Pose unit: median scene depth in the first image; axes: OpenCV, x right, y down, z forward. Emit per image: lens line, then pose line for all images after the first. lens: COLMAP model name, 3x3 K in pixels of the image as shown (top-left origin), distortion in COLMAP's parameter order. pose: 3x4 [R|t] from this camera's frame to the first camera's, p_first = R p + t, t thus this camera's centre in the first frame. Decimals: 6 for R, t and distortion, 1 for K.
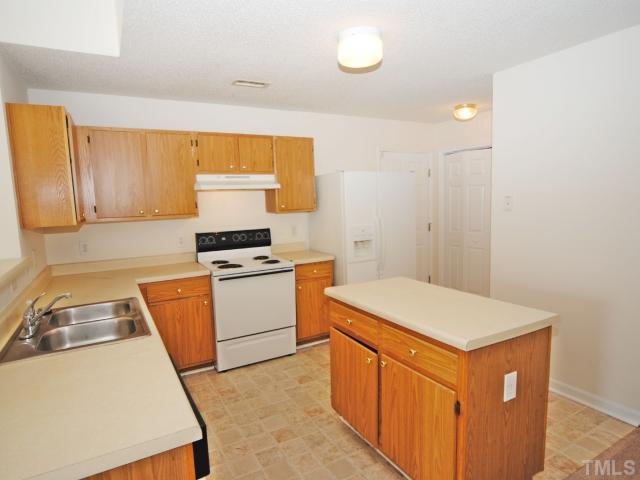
lens RADIAL K [[375.7, 0, 320.0], [0, 375.7, 240.0], [0, 0, 1]] dist [0.005094, 0.003847]
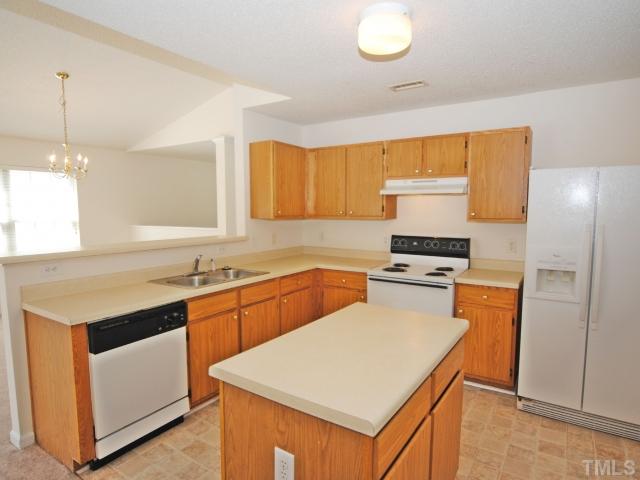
lens RADIAL K [[375.7, 0, 320.0], [0, 375.7, 240.0], [0, 0, 1]] dist [0.005094, 0.003847]
pose [[0.468716, 0.109804, -0.876498, 0.512429], [-0.115394, 0.991353, 0.062484, -0.046710], [0.875779, 0.071855, 0.477334, 0.310562]]
